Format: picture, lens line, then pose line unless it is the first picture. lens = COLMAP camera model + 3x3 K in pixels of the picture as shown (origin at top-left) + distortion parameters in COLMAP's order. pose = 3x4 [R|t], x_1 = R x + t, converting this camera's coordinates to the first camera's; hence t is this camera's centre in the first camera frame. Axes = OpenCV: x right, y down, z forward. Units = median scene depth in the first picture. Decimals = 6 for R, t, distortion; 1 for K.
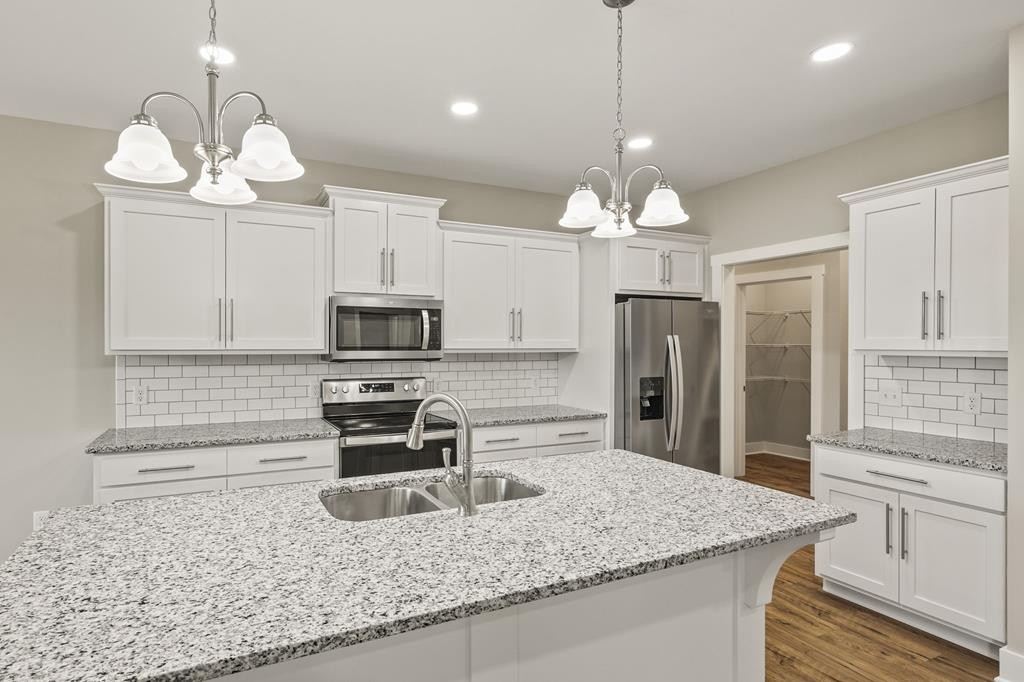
lens RADIAL K [[498.3, 0, 512.0], [0, 498.3, 341.0], [0, 0, 1]] dist [-0.001314, 0.000087]
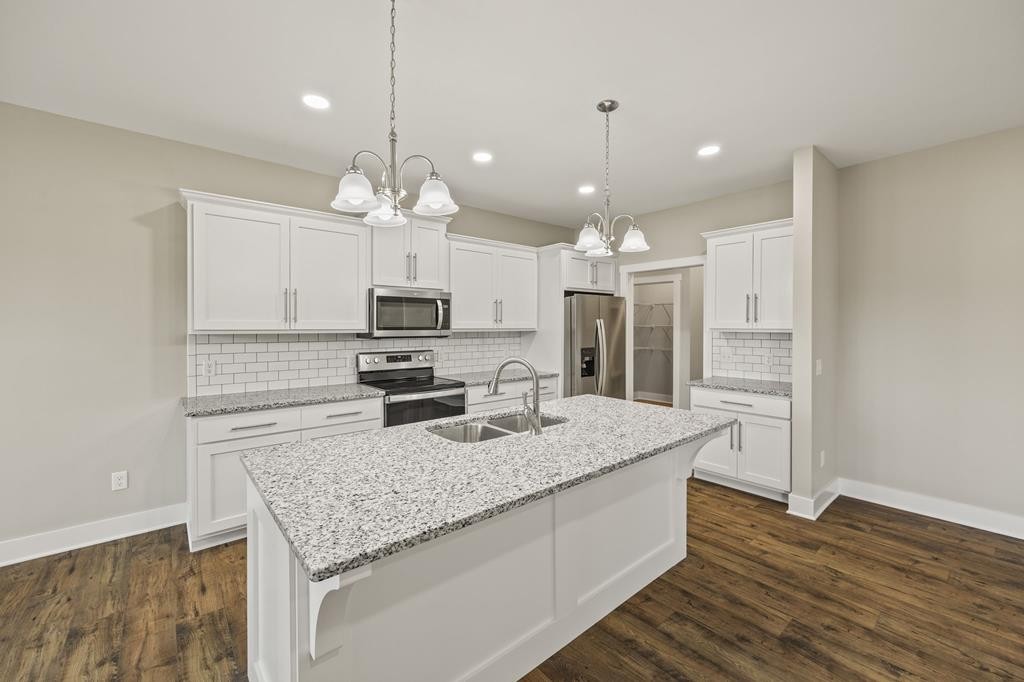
lens RADIAL K [[427.4, 0, 495.8], [0, 427.4, 323.9], [0, 0, 1]] dist [-0.000204, -0.000109]
pose [[0.963367, 0.000724, 0.268185, -0.389572], [-0.001440, 0.999996, 0.002474, -0.000255], [-0.268182, -0.002769, 0.963364, -0.173478]]
